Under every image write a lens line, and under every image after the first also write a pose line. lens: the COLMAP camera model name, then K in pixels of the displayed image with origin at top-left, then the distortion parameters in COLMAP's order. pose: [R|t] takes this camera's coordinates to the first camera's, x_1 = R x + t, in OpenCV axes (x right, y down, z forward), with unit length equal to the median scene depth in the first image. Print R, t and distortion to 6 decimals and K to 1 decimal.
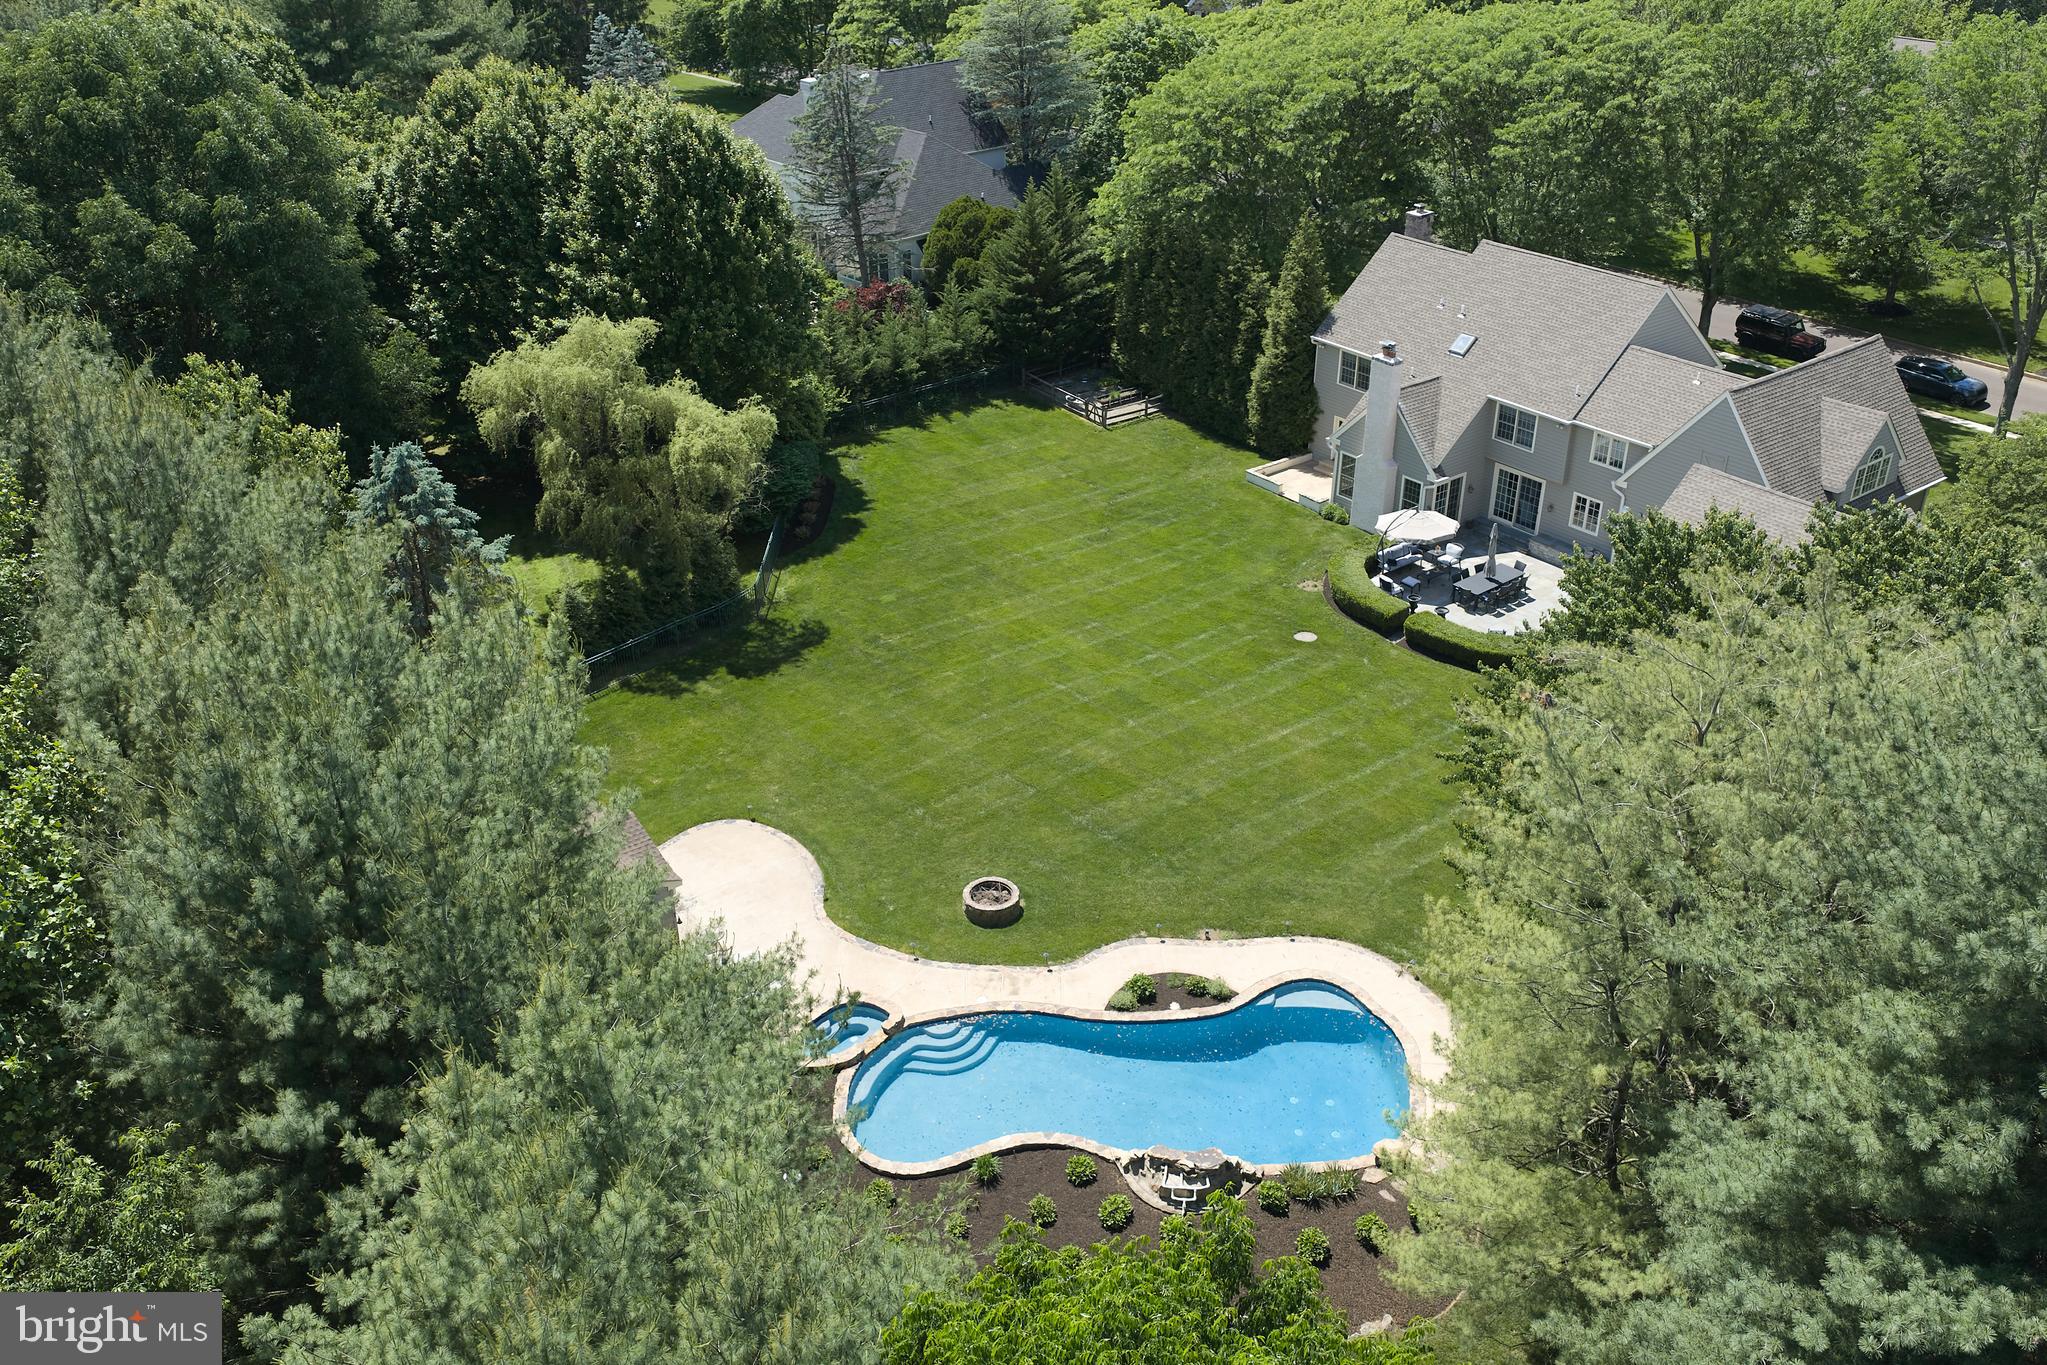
lens RADIAL K [[1717.5, 0, 1023.5], [0, 1717.5, 682.5], [0, 0, 1]] dist [0.055117, -0.115293]
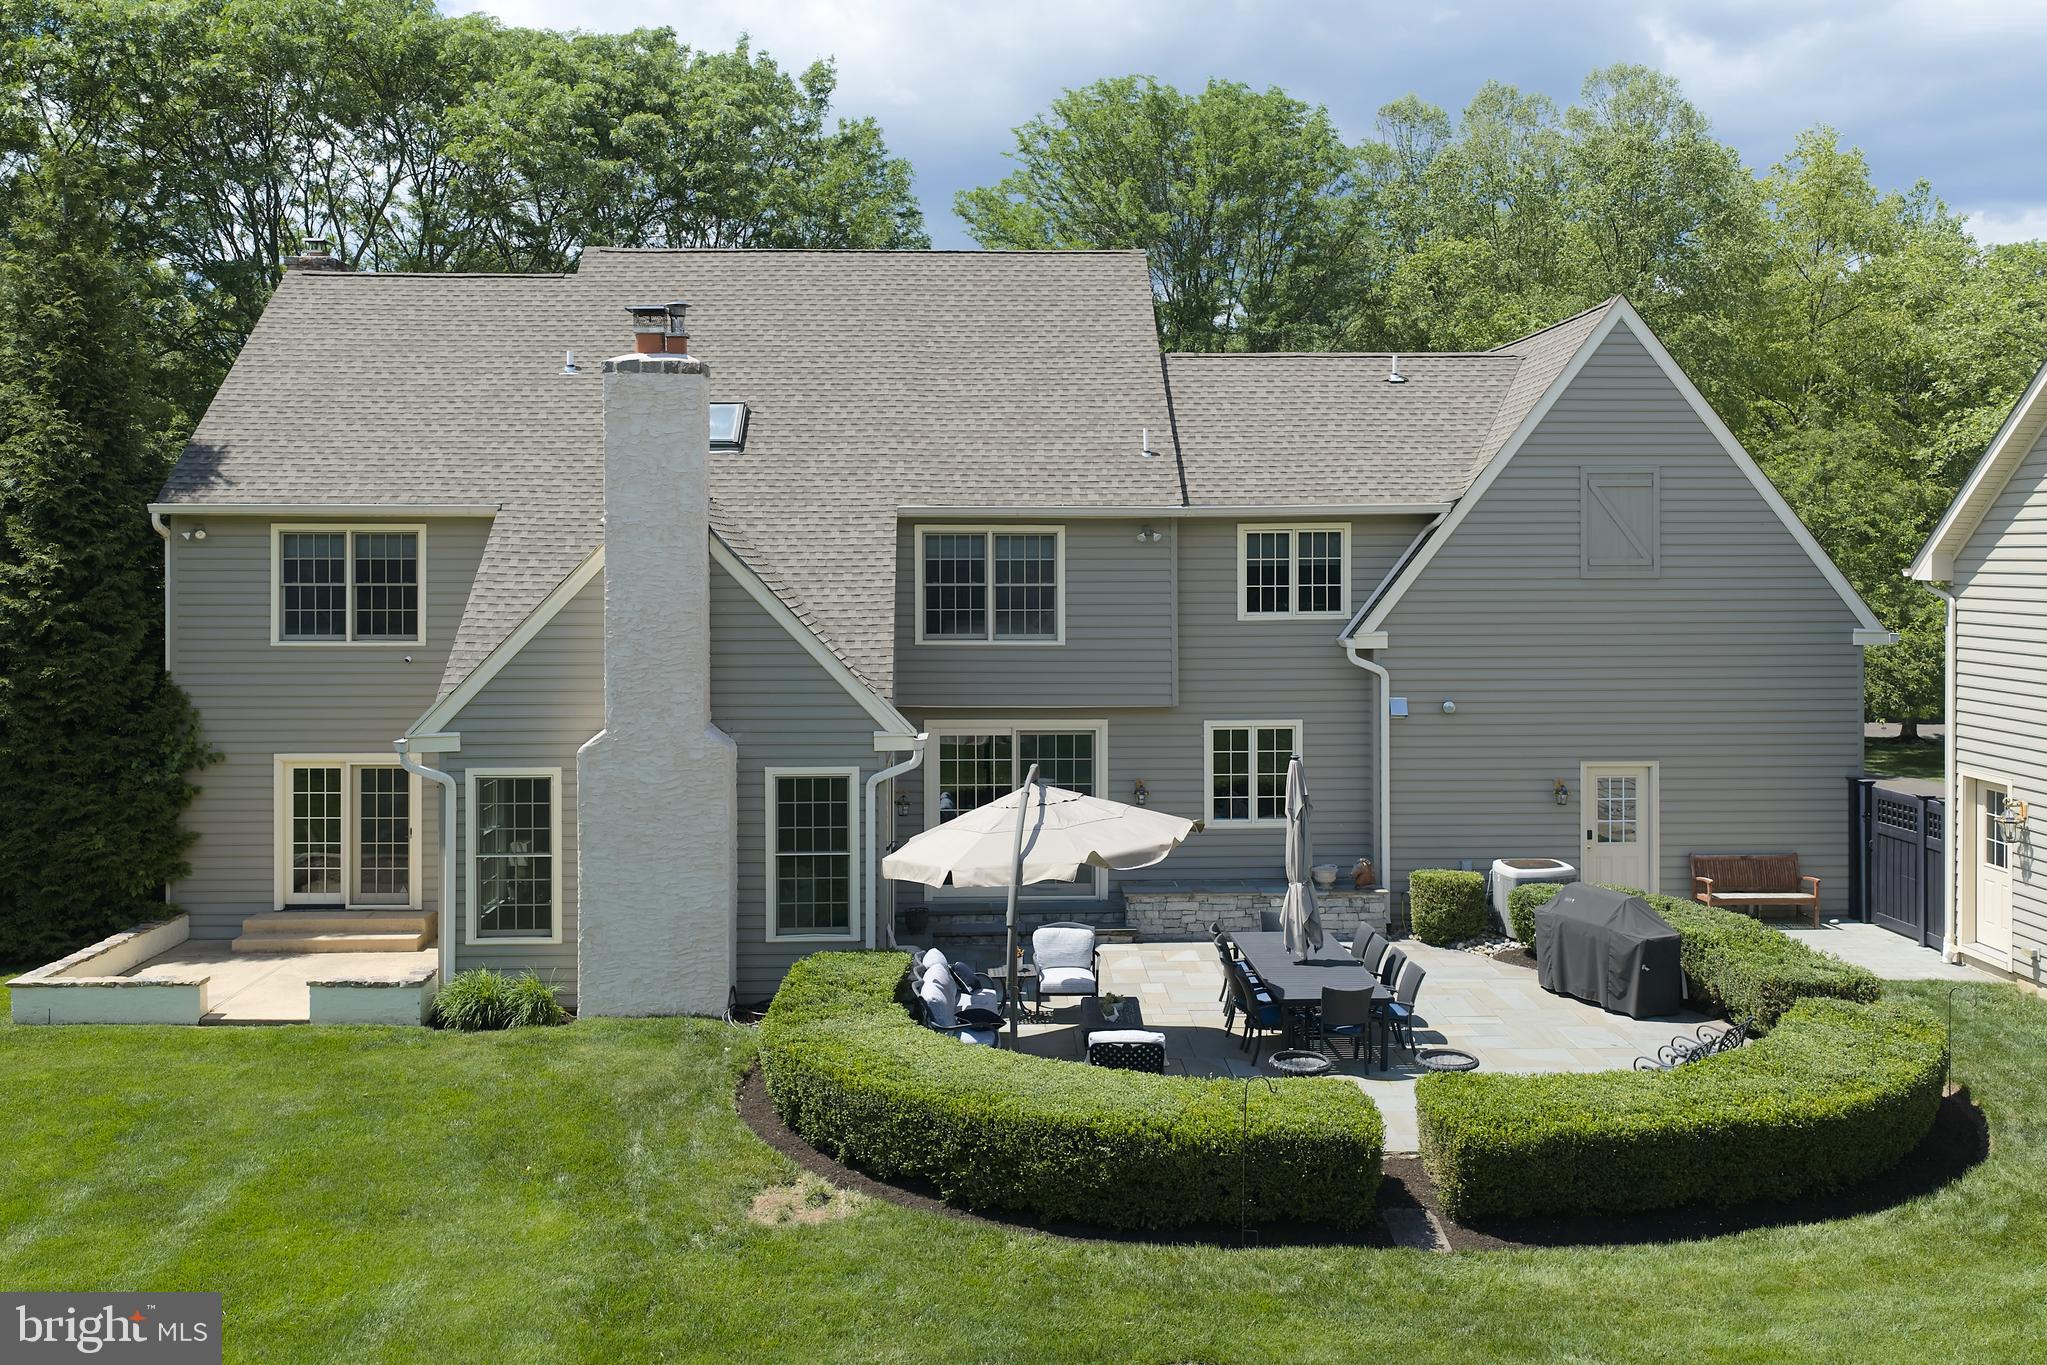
lens RADIAL K [[1741.6, 0, 1030.0], [0, 1741.6, 539.1], [0, 0, 1]] dist [0.002564, 0.001090]
pose [[0.579823, 0.014457, 0.814614, 0.014253], [0.392240, 0.871394, -0.294653, -0.072046], [-0.714110, 0.490371, 0.499584, 1.139220]]
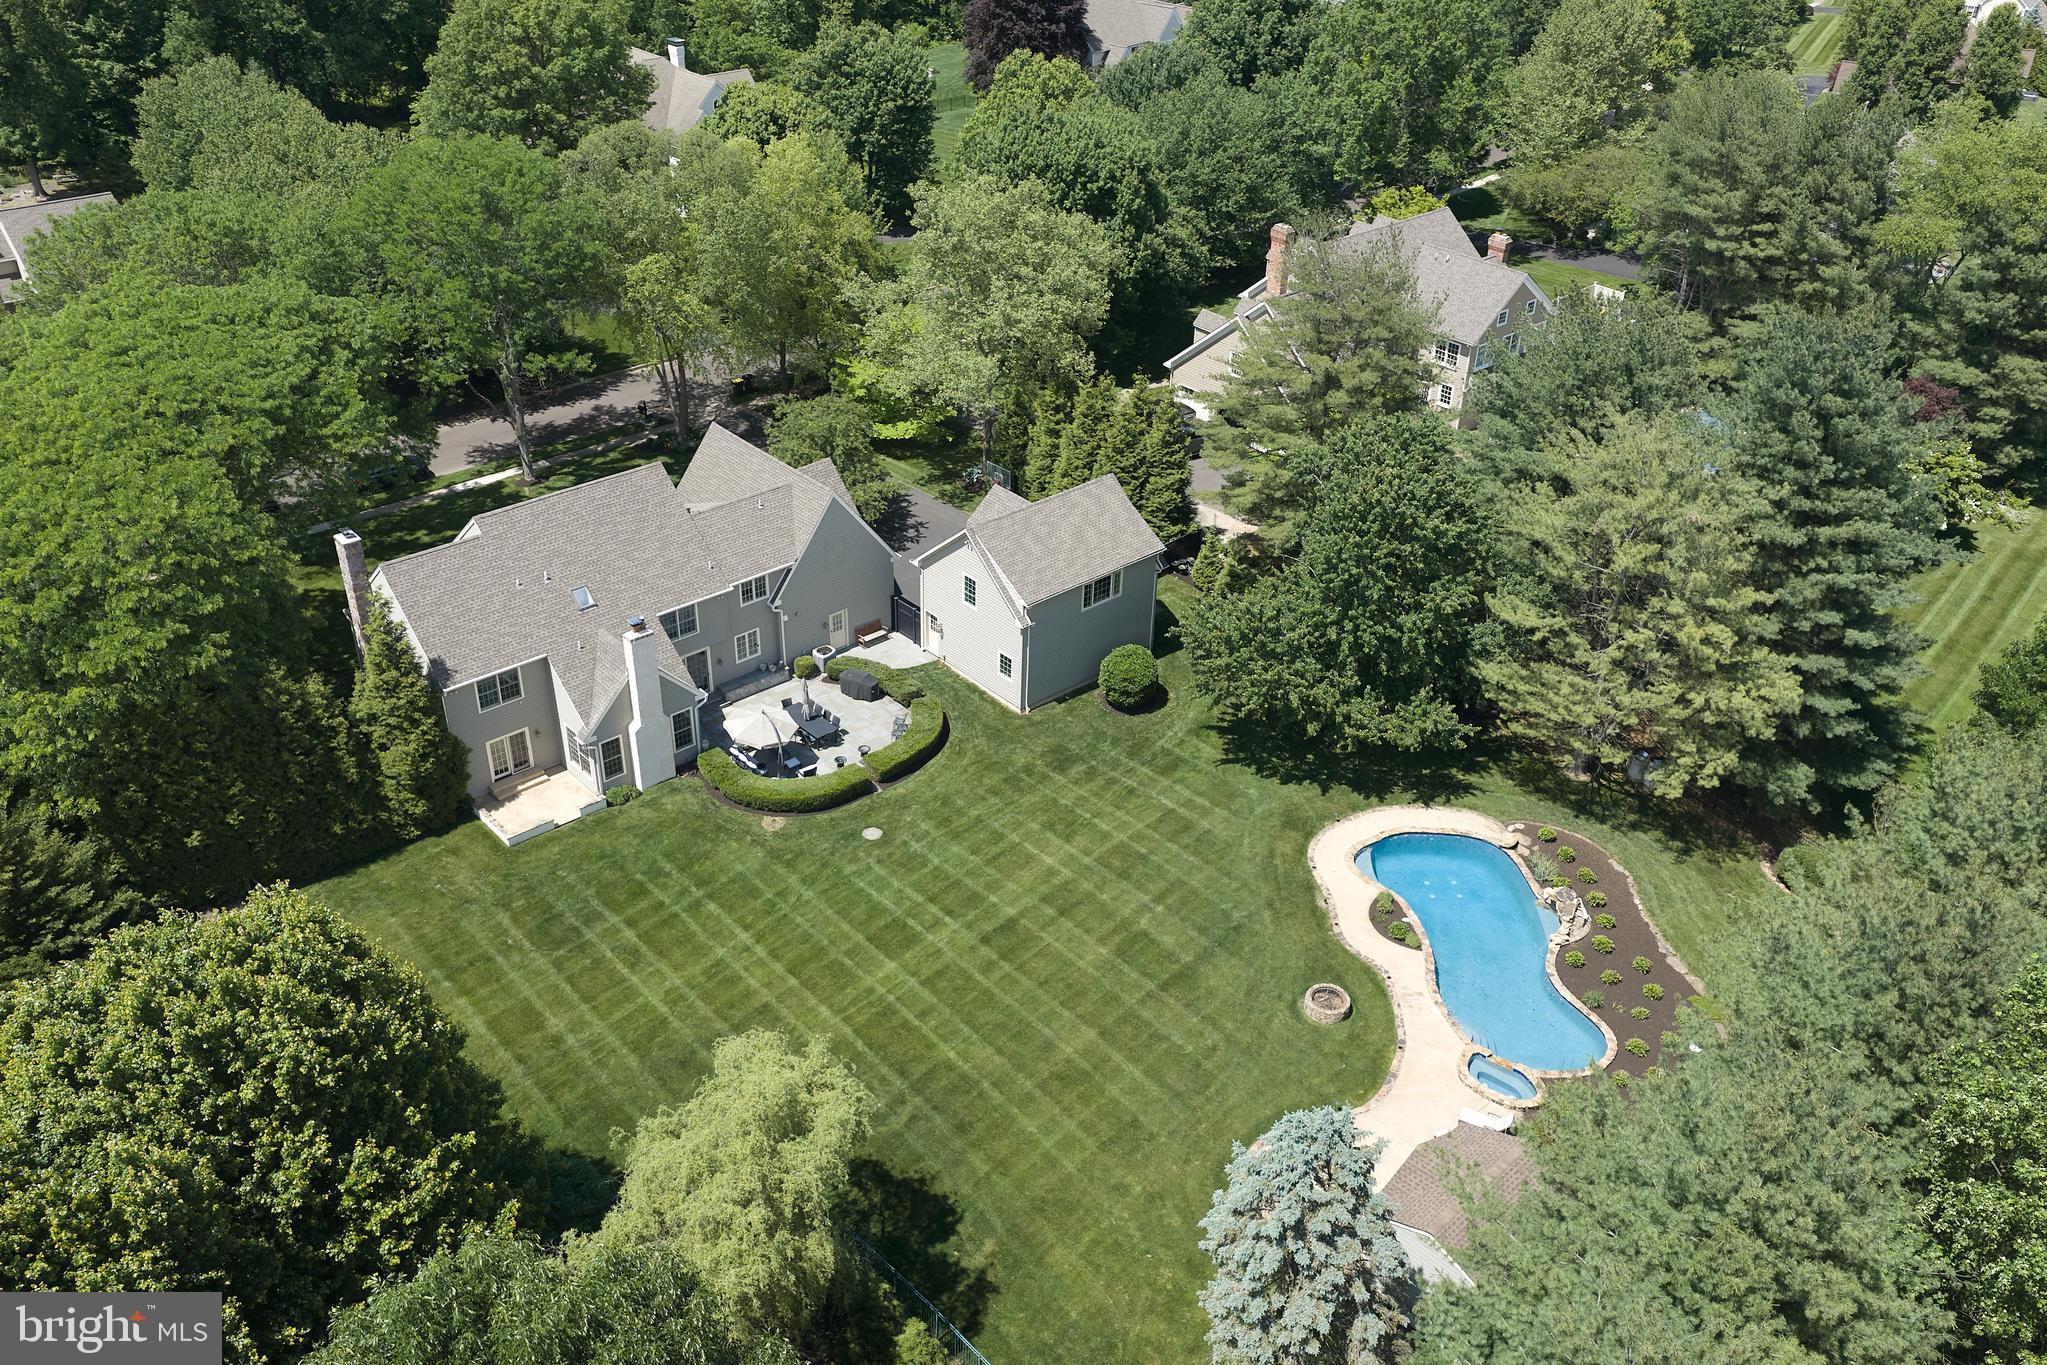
lens RADIAL K [[1695.1, 0, 1023.5], [0, 1695.1, 682.5], [0, 0, 1]] dist [0.010609, 0.003322]
pose [[-0.070818, -0.527668, 0.846493, -0.941590], [0.465917, 0.732863, 0.495815, -0.777167], [-0.881990, 0.429509, 0.193949, 0.845157]]
